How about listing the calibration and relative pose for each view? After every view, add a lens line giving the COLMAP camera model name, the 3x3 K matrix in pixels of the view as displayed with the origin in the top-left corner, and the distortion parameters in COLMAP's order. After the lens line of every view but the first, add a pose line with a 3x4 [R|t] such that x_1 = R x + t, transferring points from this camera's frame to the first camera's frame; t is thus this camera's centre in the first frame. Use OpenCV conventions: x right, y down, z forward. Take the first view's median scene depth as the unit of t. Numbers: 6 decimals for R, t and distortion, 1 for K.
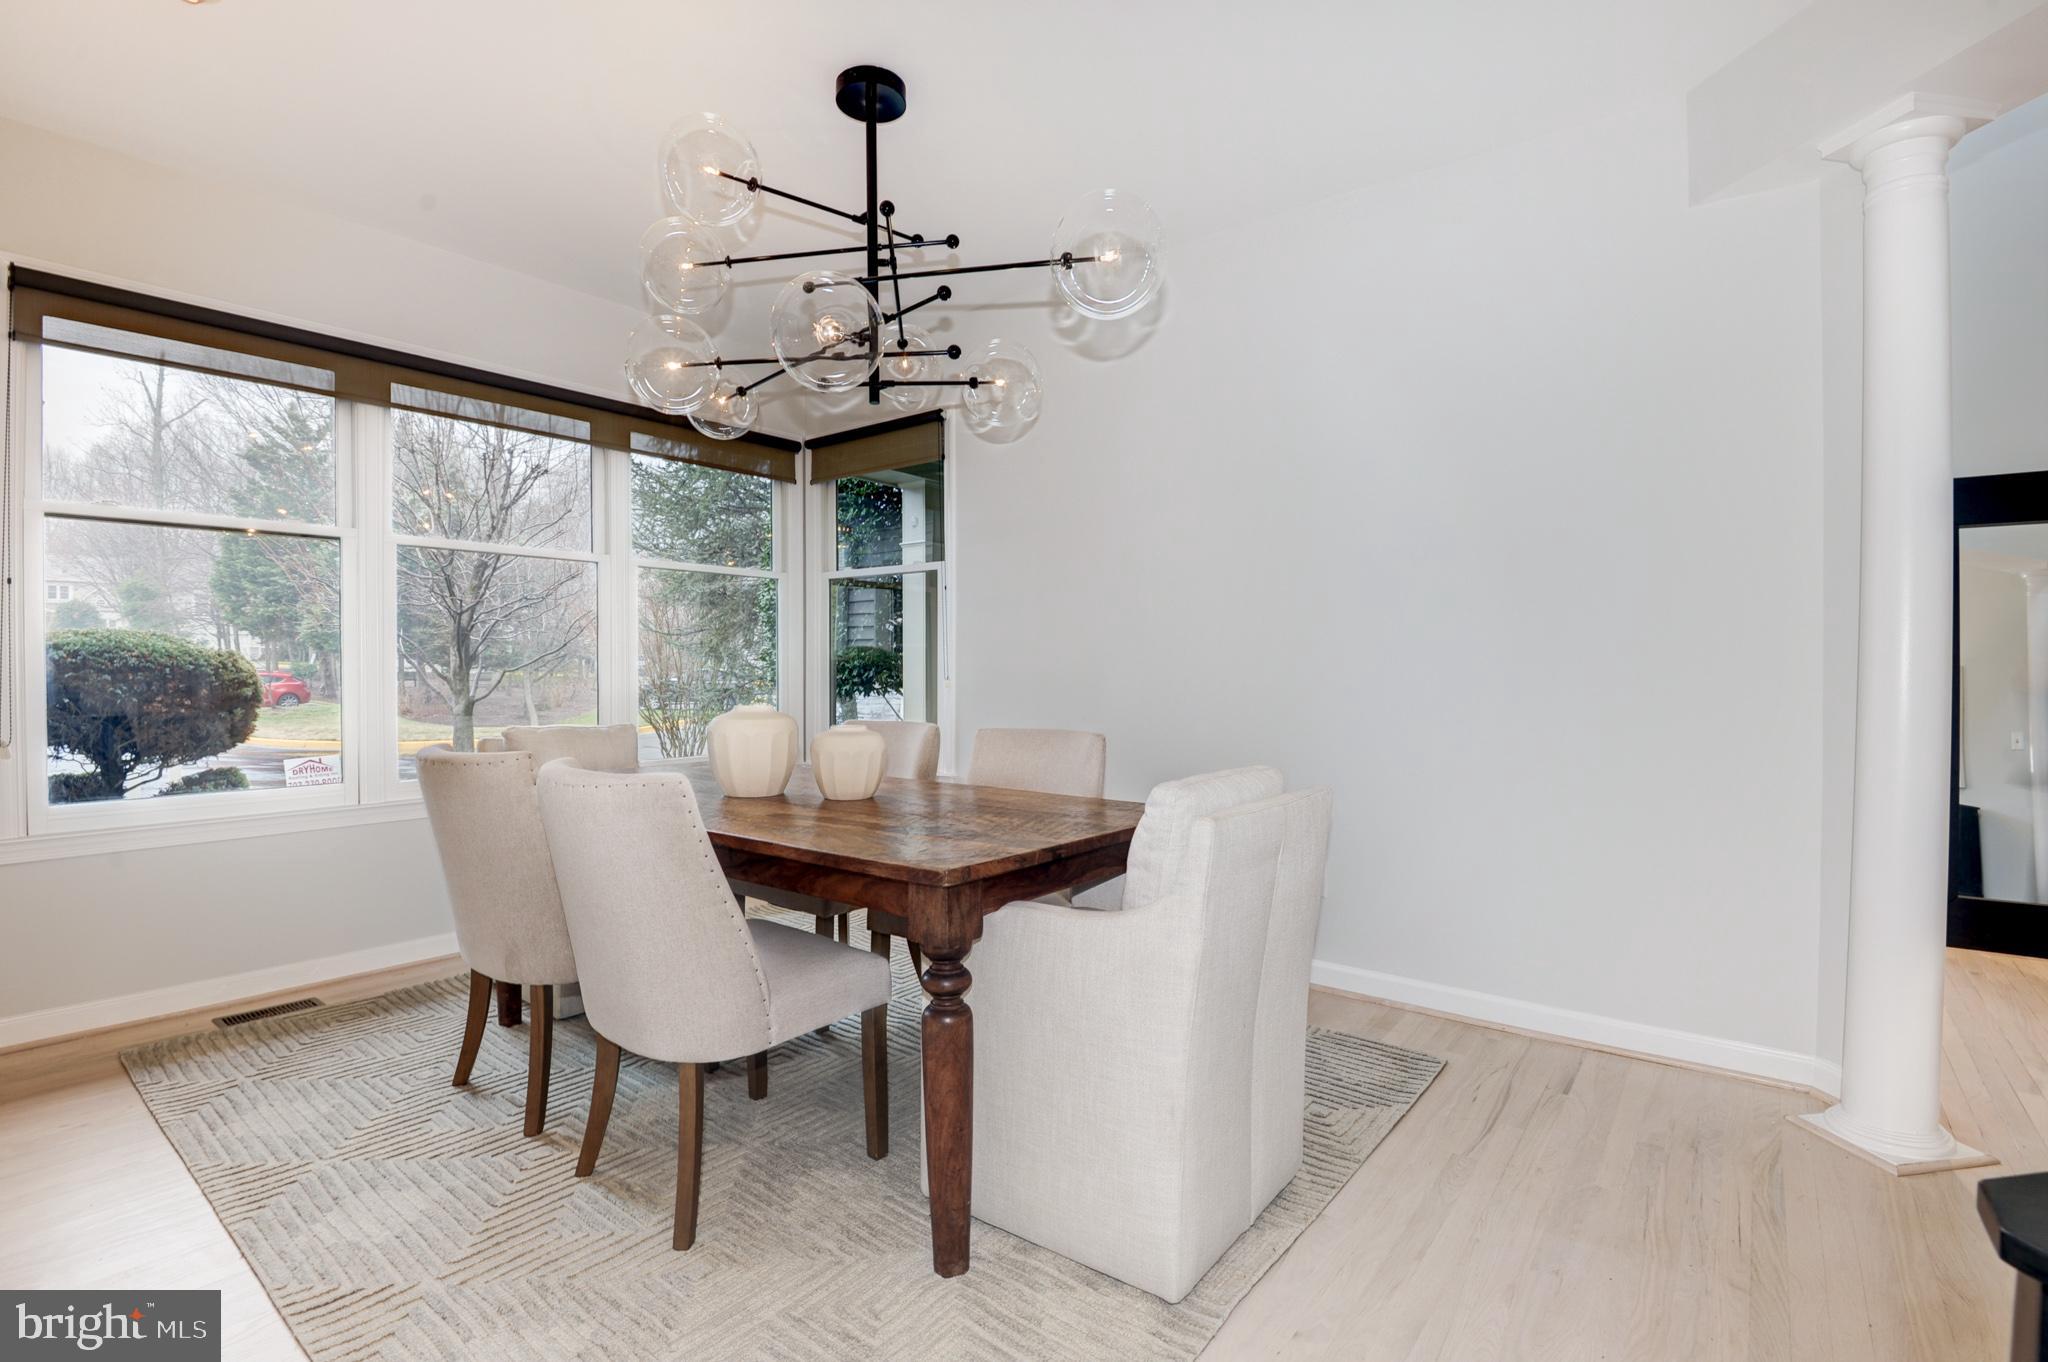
lens RADIAL K [[938.3, 0, 1029.1], [0, 938.3, 676.9], [0, 0, 1]] dist [-0.036160, -0.000885]
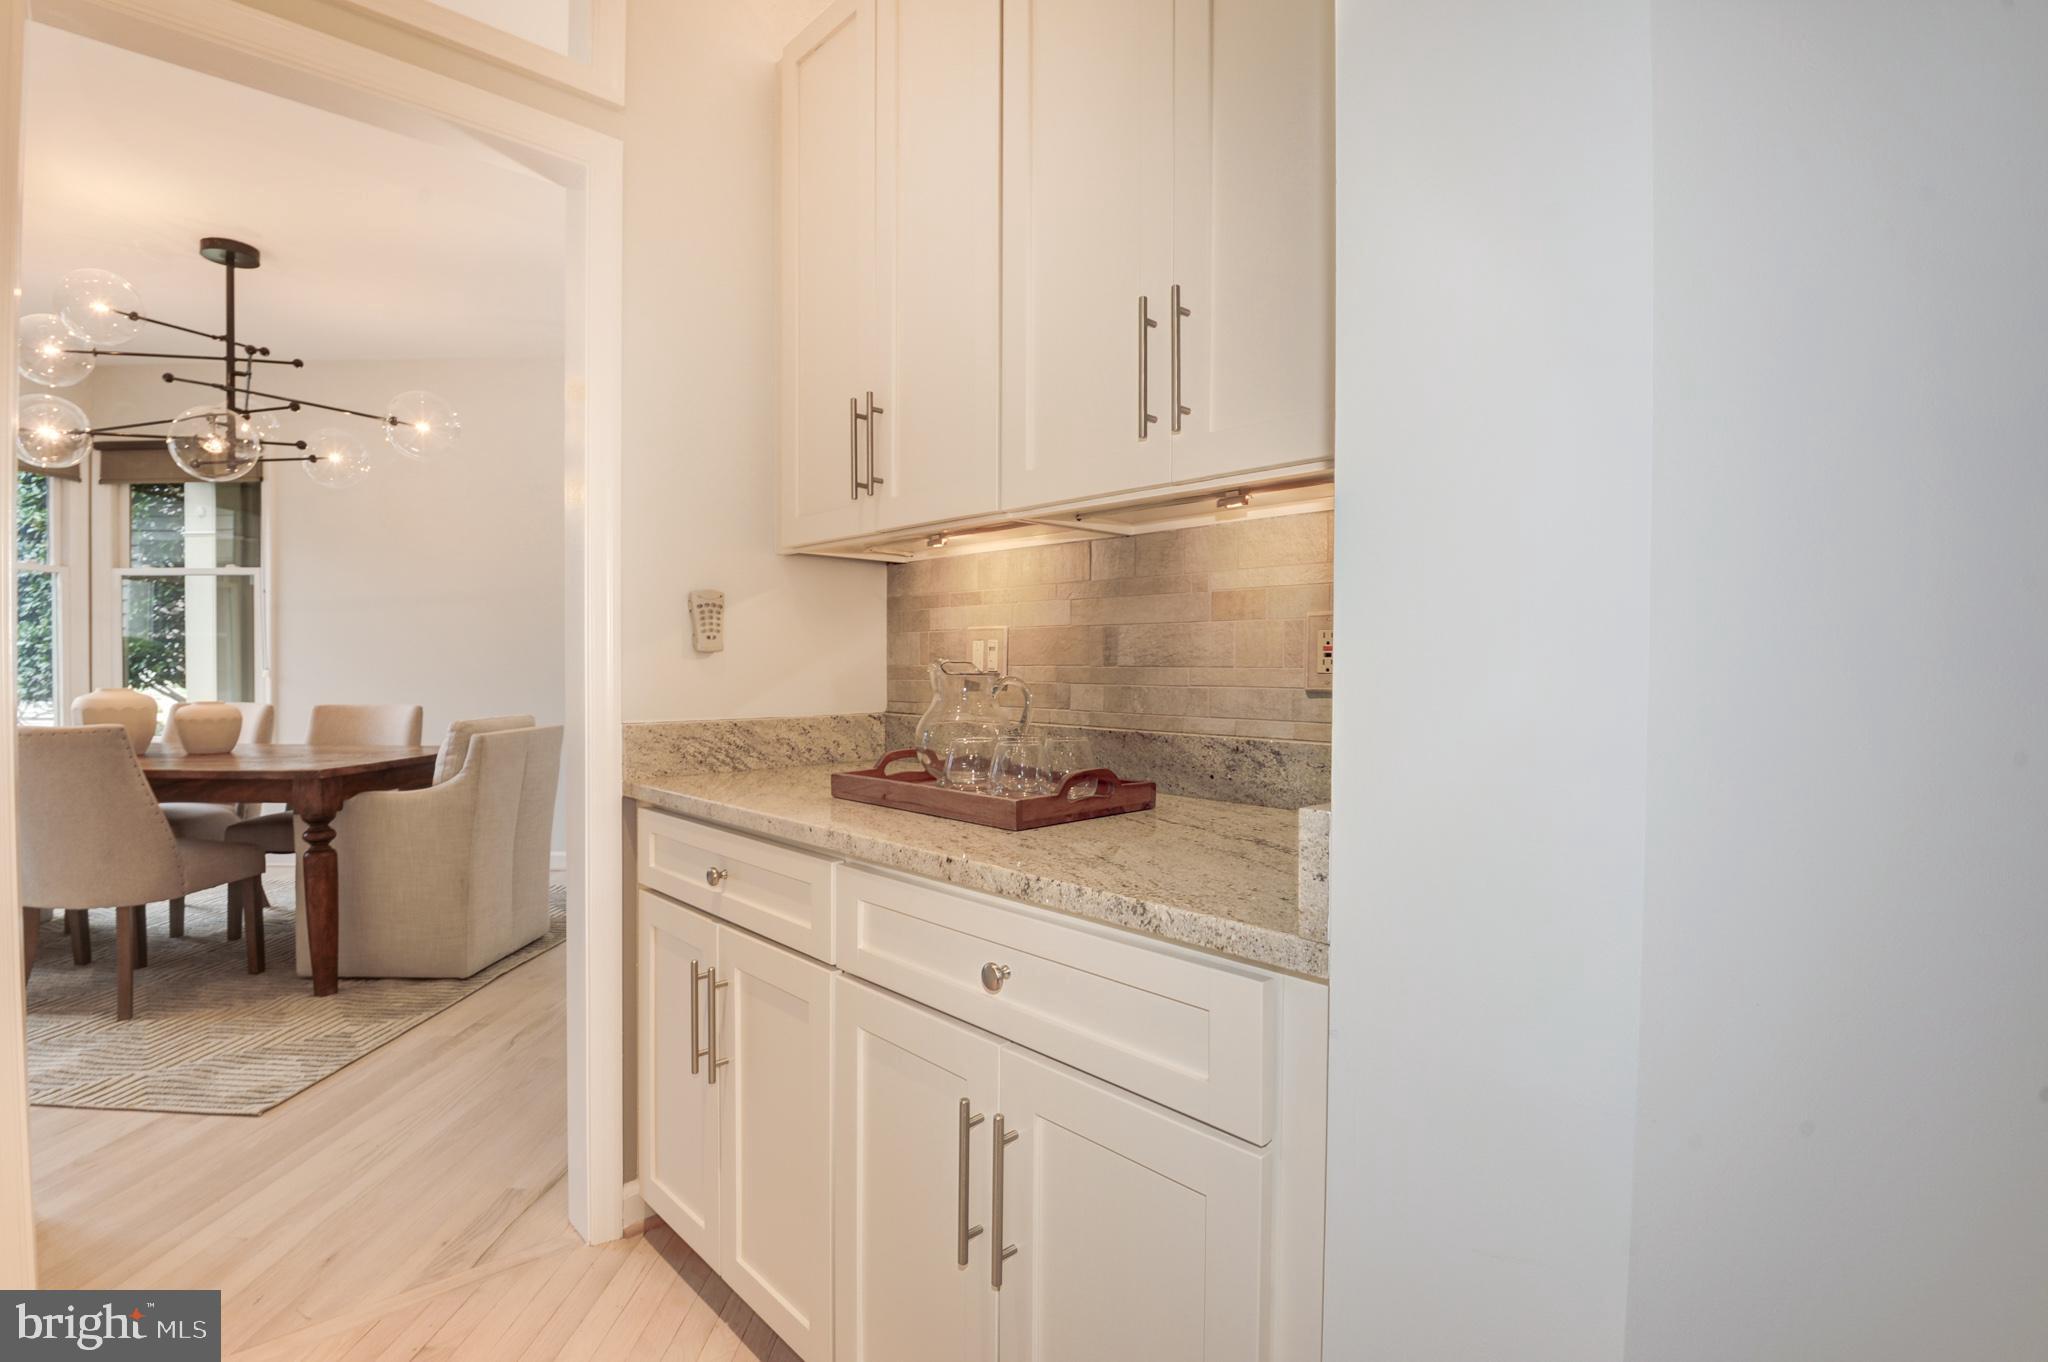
lens RADIAL K [[938.3, 0, 1035.2], [0, 938.3, 667.0], [0, 0, 1]] dist [-0.036160, -0.000885]
pose [[0.786360, -0.001058, 0.617768, -0.060906], [0.000668, 0.999999, 0.000862, -0.001734], [-0.617769, -0.000265, 0.786360, -0.816328]]
